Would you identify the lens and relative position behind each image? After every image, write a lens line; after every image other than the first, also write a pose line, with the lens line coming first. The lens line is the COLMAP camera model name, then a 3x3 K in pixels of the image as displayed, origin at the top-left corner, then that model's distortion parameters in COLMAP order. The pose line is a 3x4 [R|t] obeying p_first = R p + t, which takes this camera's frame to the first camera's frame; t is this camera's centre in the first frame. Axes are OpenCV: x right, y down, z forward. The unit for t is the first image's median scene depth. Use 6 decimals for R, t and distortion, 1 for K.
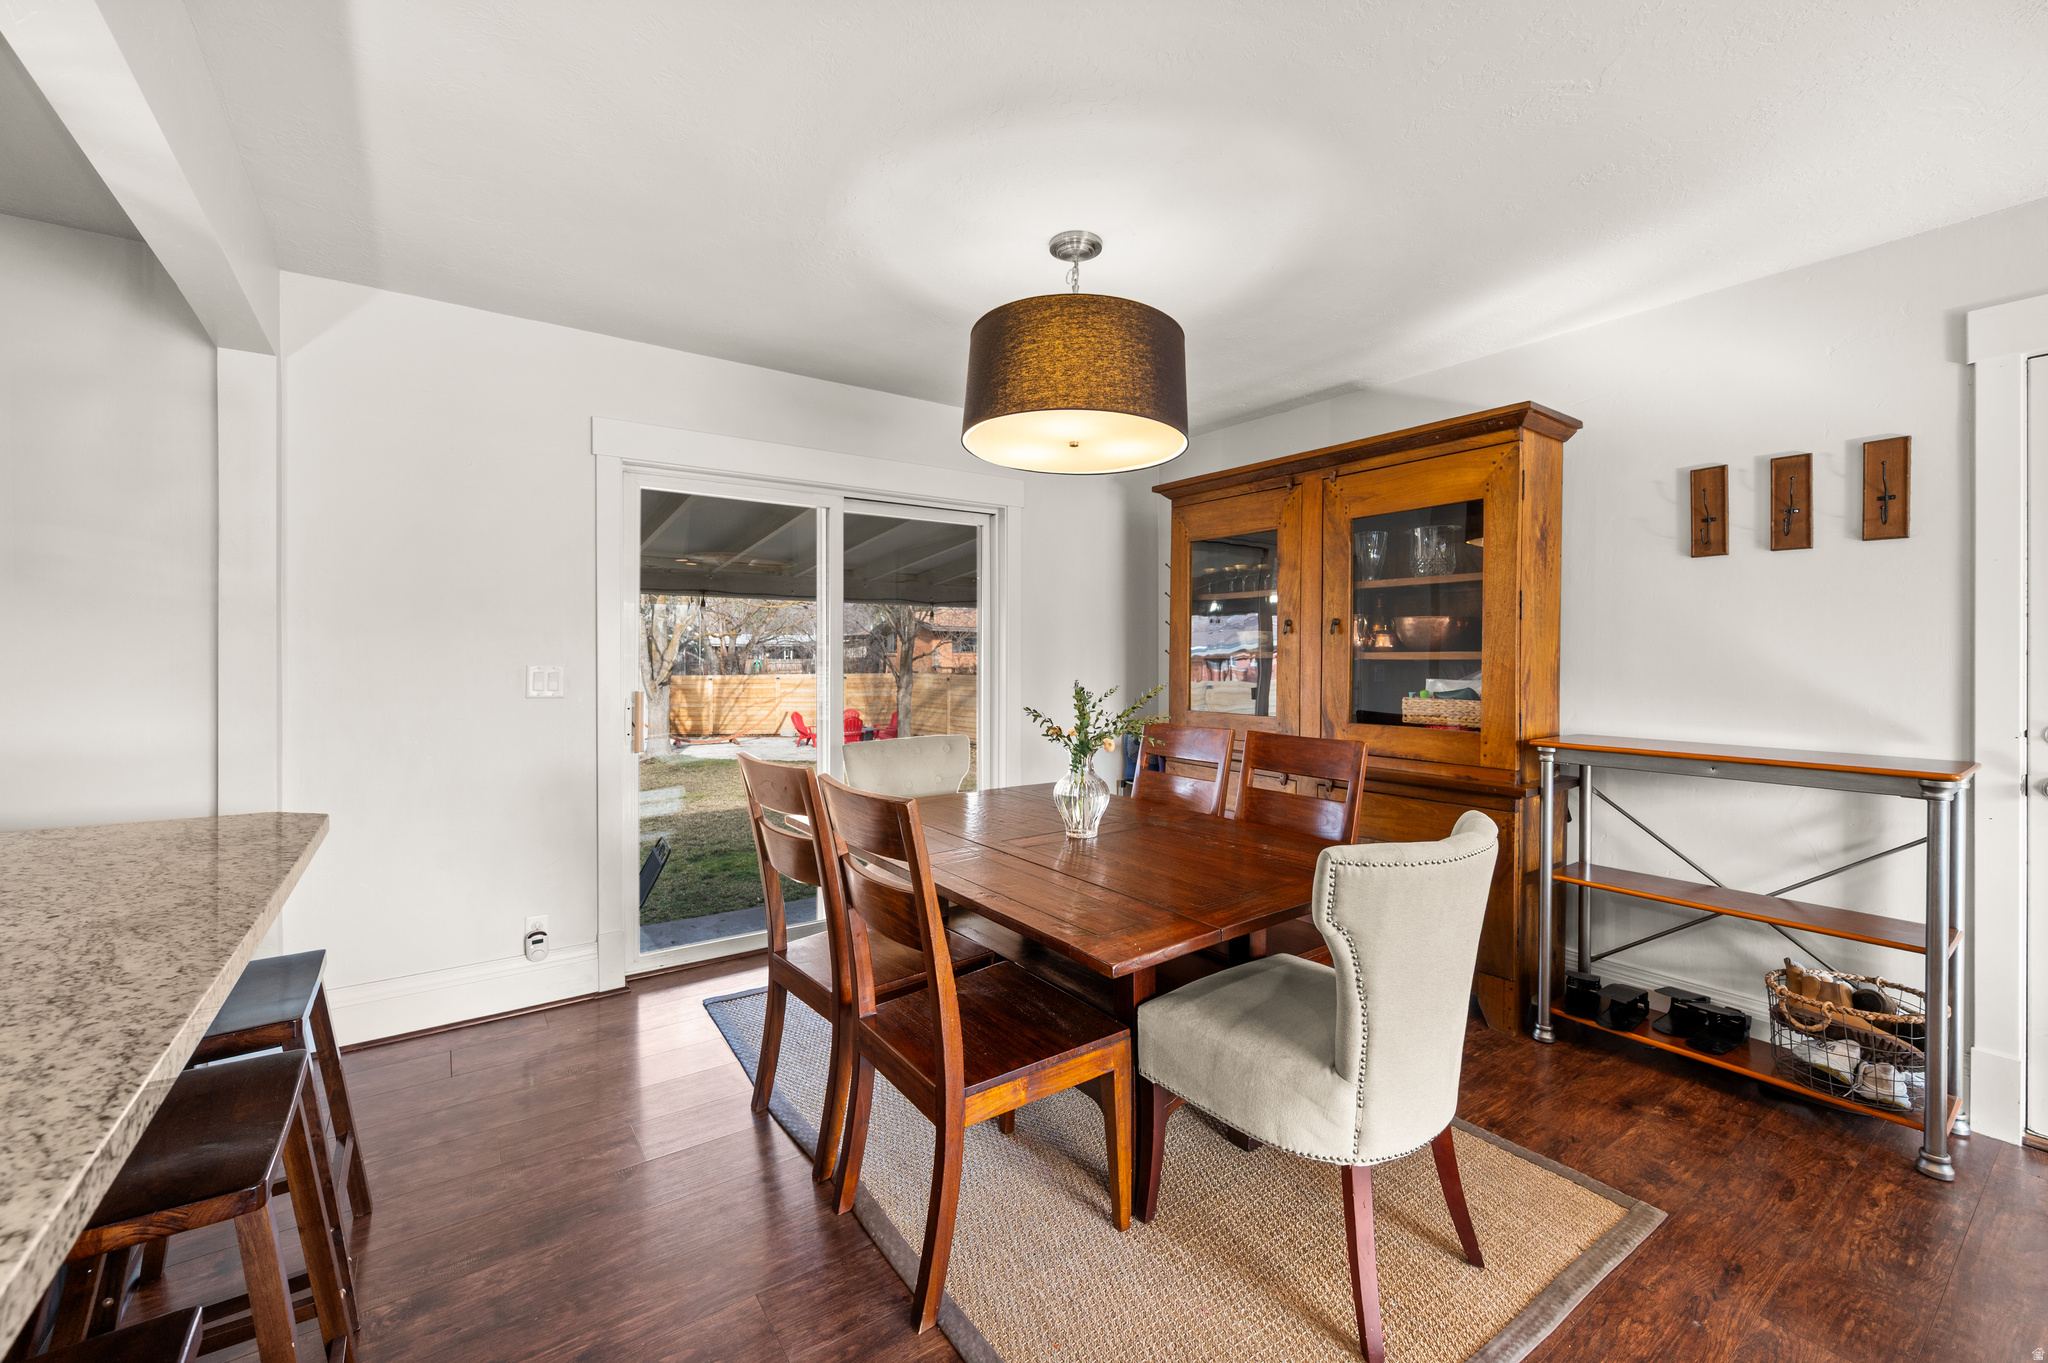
lens RADIAL K [[822.4, 0, 1026.9], [0, 822.4, 658.9], [0, 0, 1]] dist [0.000420, -0.001395]
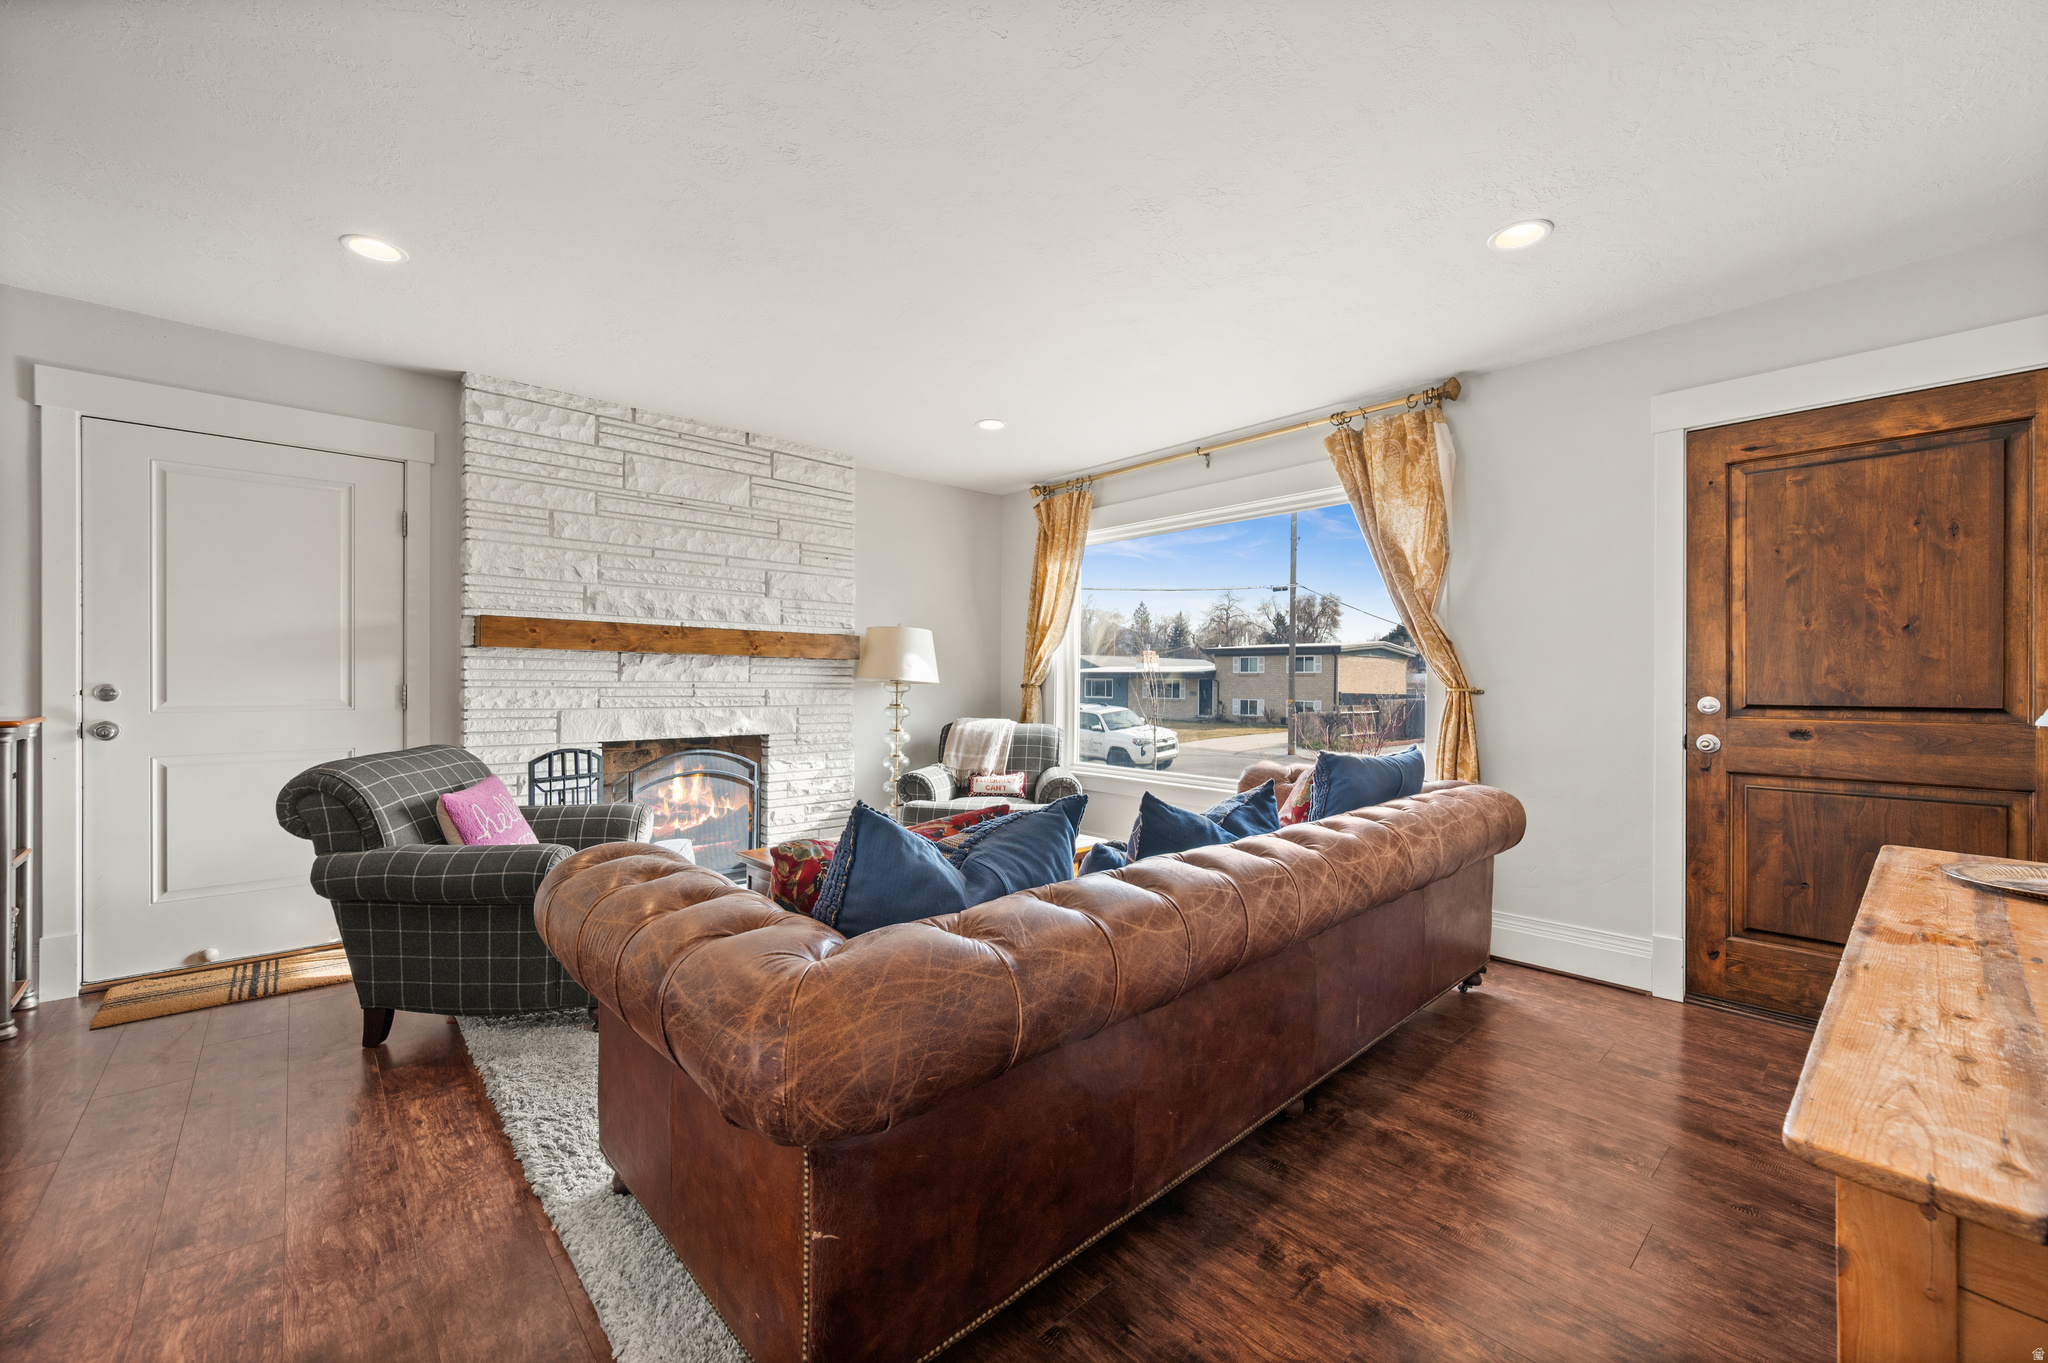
lens RADIAL K [[822.4, 0, 1025.3], [0, 822.4, 686.6], [0, 0, 1]] dist [0.000420, -0.001395]
pose [[-0.113806, -0.009687, 0.993456, -0.238699], [-0.009024, 0.999921, 0.008717, 0.042919], [-0.993462, -0.007973, -0.113885, -0.308600]]
